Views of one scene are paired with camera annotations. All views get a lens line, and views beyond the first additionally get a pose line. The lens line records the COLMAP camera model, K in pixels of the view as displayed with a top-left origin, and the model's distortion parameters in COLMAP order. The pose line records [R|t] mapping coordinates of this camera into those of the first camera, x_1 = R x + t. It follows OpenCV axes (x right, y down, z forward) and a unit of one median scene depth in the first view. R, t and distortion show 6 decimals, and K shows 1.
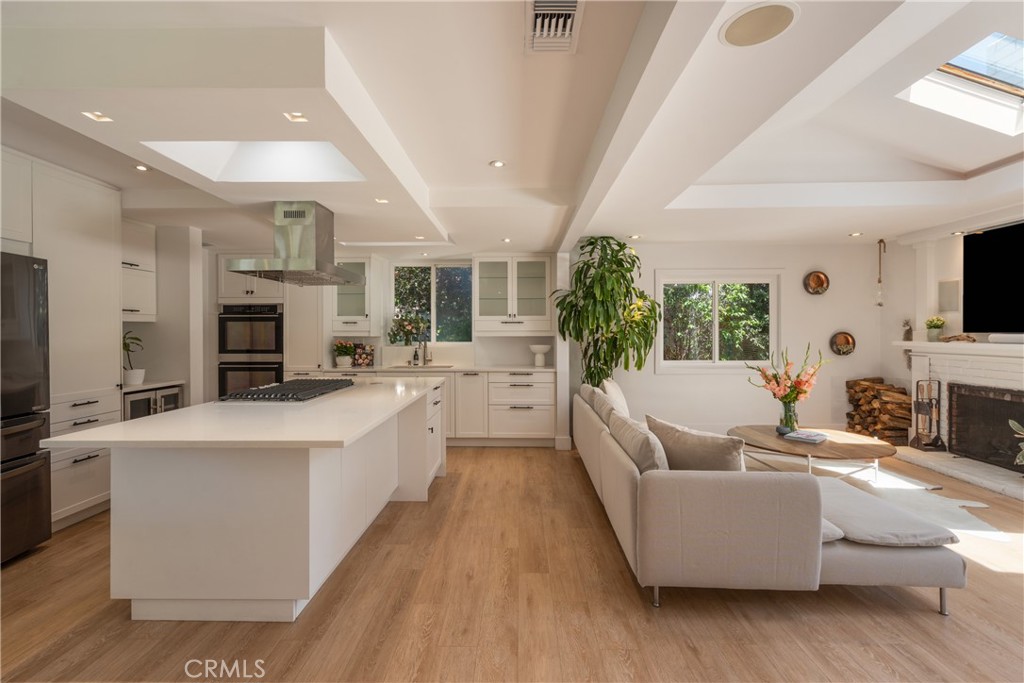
lens RADIAL K [[458.8, 0, 510.9], [0, 458.8, 337.8], [0, 0, 1]] dist [0.000867, 0.000445]
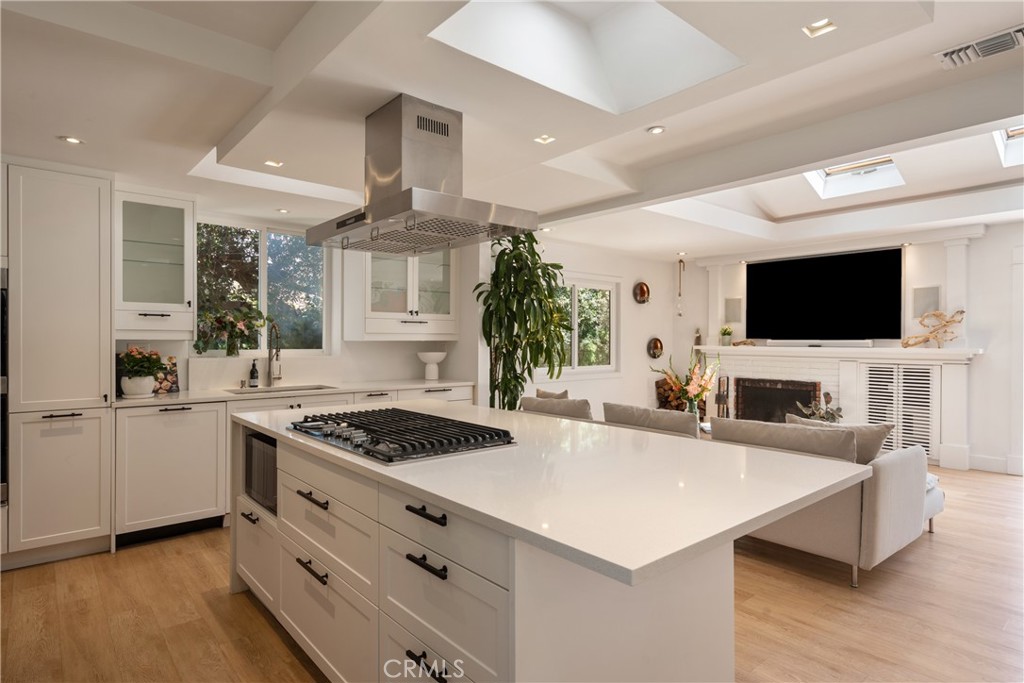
lens RADIAL K [[555.4, 0, 511.0], [0, 555.4, 340.9], [0, 0, 1]] dist [0.000808, 0.000144]
pose [[0.748720, 0.002774, 0.662880, -0.500538], [0.002850, 0.999969, -0.007404, 0.004379], [-0.662880, 0.007432, 0.748689, 0.236801]]
